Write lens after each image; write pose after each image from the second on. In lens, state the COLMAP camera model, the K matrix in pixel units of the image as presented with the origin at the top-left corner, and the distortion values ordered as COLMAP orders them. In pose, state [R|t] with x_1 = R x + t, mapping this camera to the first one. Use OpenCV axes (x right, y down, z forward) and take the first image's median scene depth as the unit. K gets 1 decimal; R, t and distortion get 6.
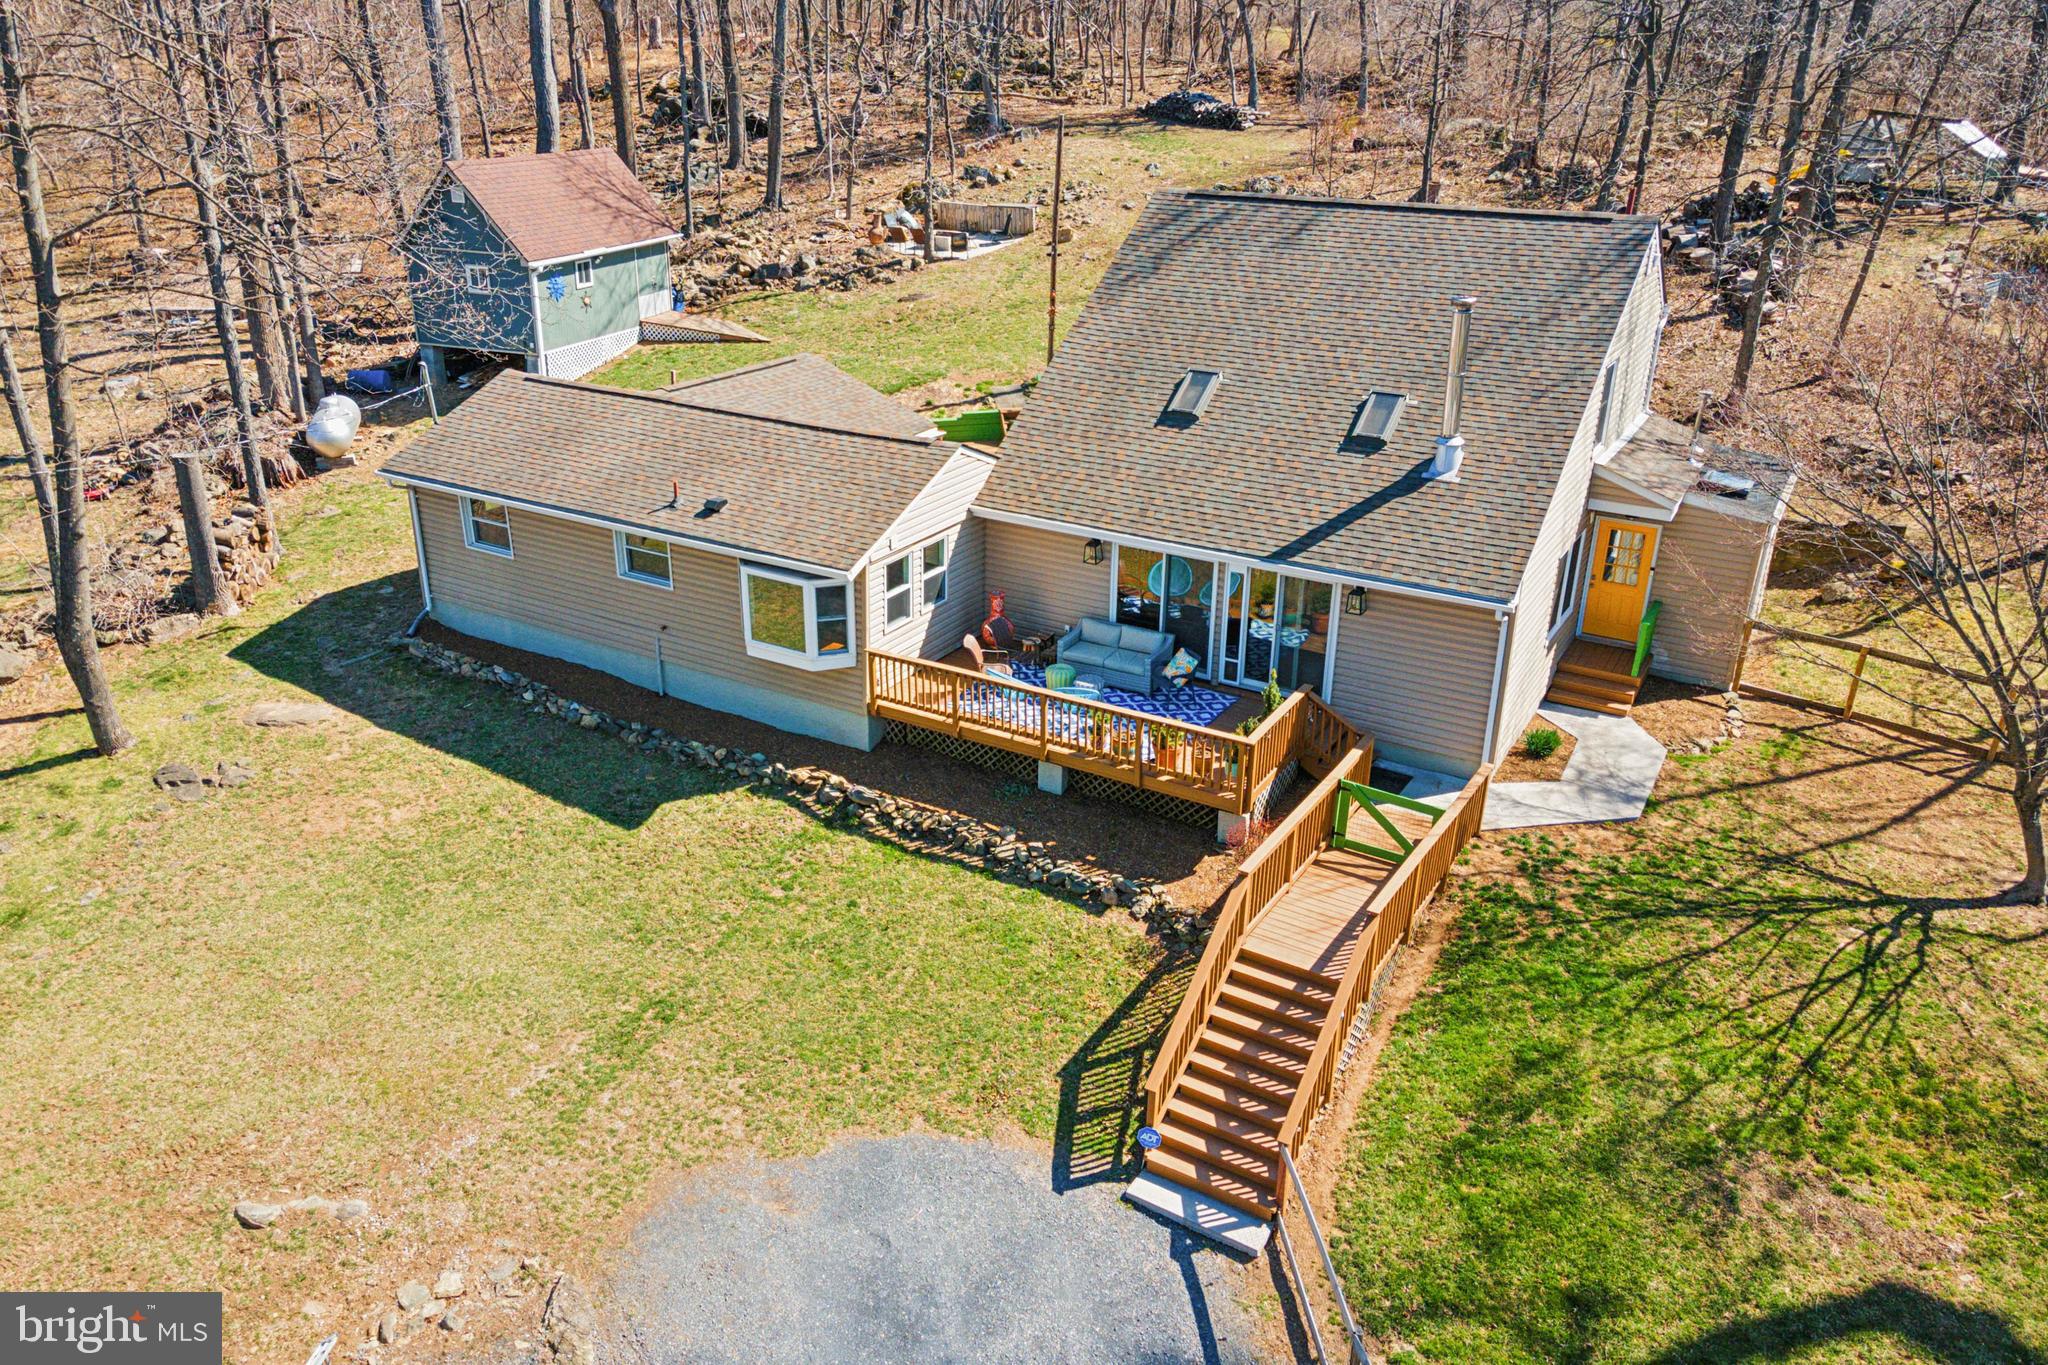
lens RADIAL K [[1503.9, 0, 1014.1], [0, 1503.9, 684.1], [0, 0, 1]] dist [0.010626, -0.001635]
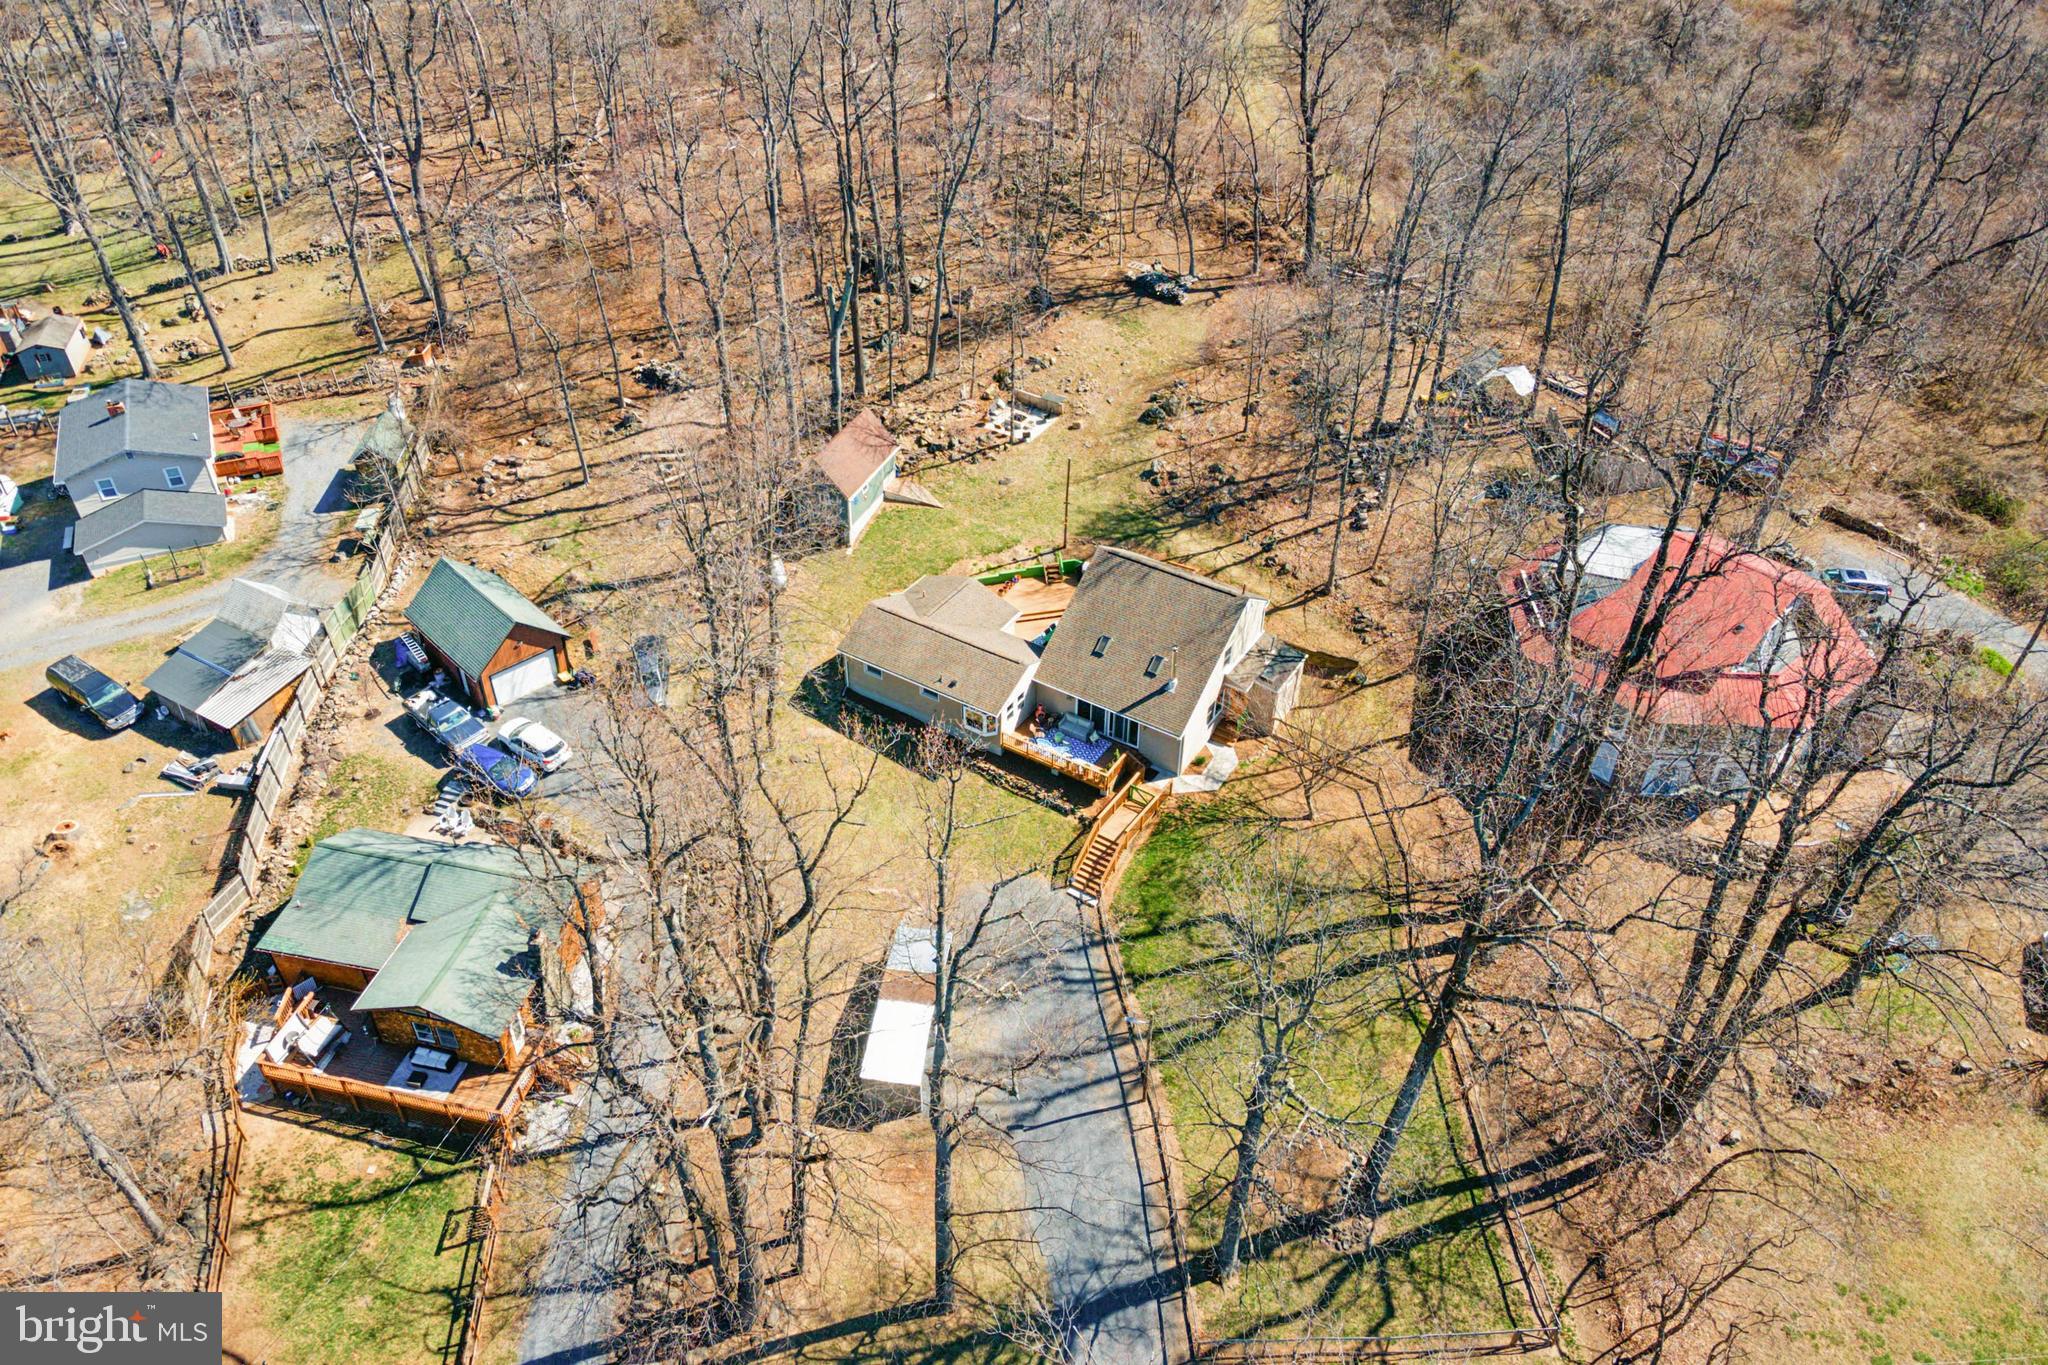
lens RADIAL K [[1503.9, 0, 1014.1], [0, 1503.9, 684.1], [0, 0, 1]] dist [0.010626, -0.001635]
pose [[0.999369, 0.014237, -0.032545, 0.039792], [-0.005232, 0.965174, 0.261555, -1.027620], [0.035136, -0.261219, 0.964640, -2.275653]]
